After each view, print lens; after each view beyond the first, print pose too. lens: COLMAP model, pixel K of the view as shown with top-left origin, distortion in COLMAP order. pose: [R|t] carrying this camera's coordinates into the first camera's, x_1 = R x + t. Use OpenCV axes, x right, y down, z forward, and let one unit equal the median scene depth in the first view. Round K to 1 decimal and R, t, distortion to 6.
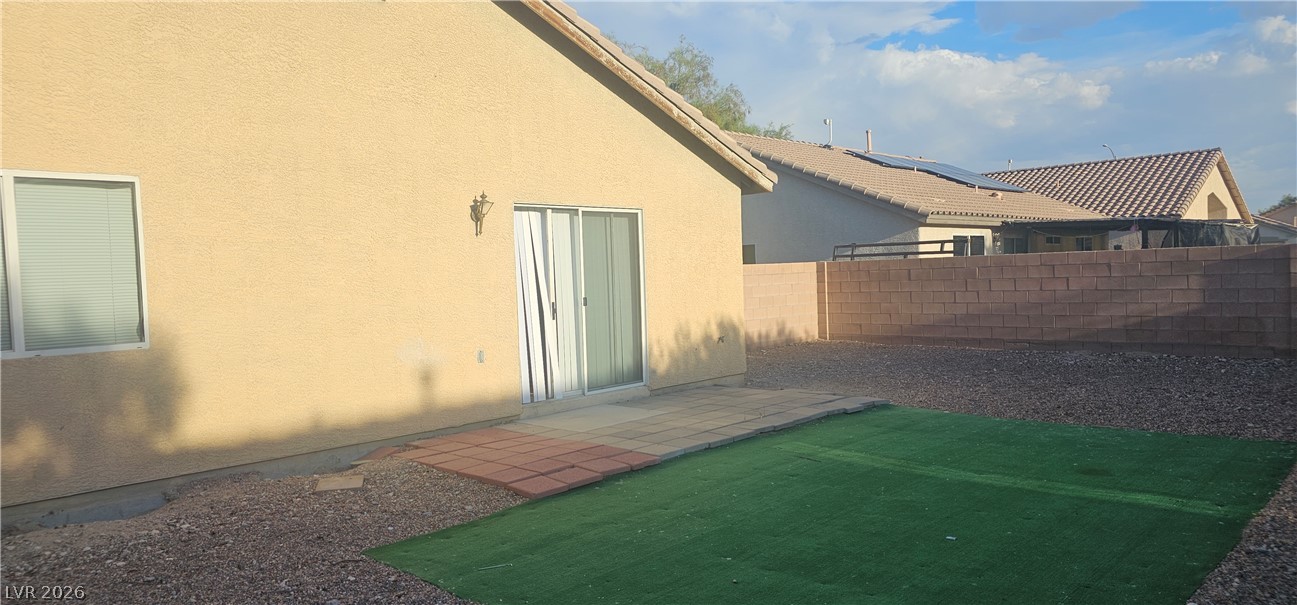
lens RADIAL K [[870.8, 0, 648.5], [0, 870.8, 302.5], [0, 0, 1]] dist [0.022898, -0.005781]
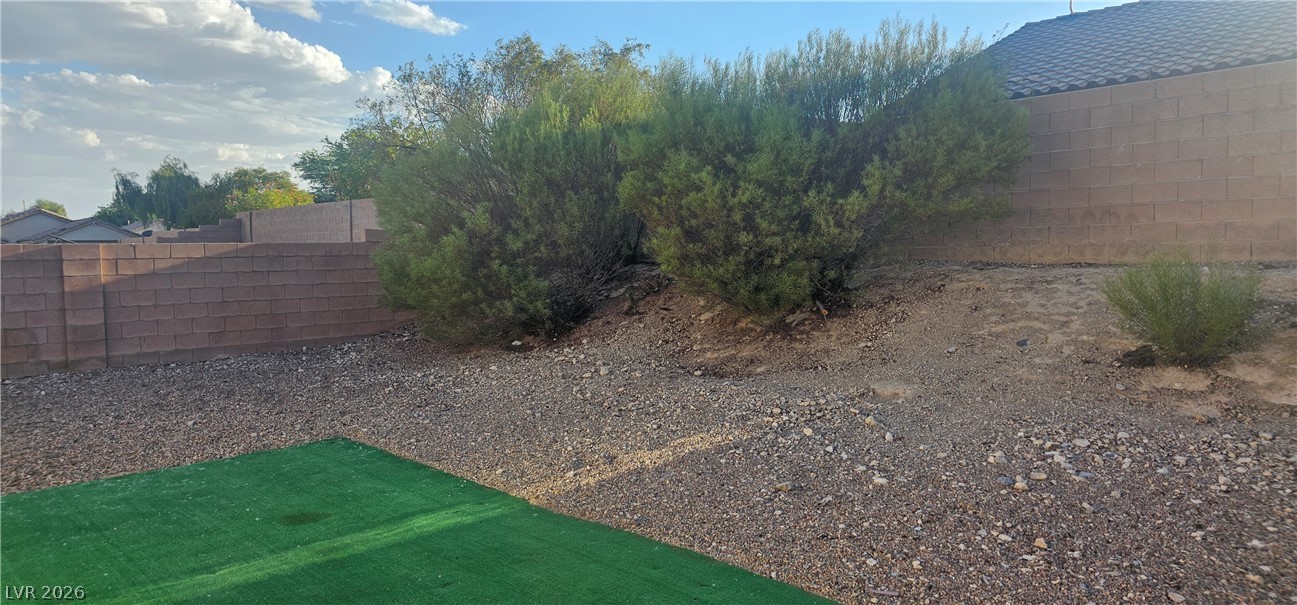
lens RADIAL K [[870.8, 0, 648.5], [0, 870.8, 302.5], [0, 0, 1]] dist [0.022898, -0.005781]
pose [[0.058398, -0.030719, 0.997821, -0.272978], [0.044480, 0.998614, 0.028140, -0.010457], [-0.997302, 0.042740, 0.059683, 0.681581]]
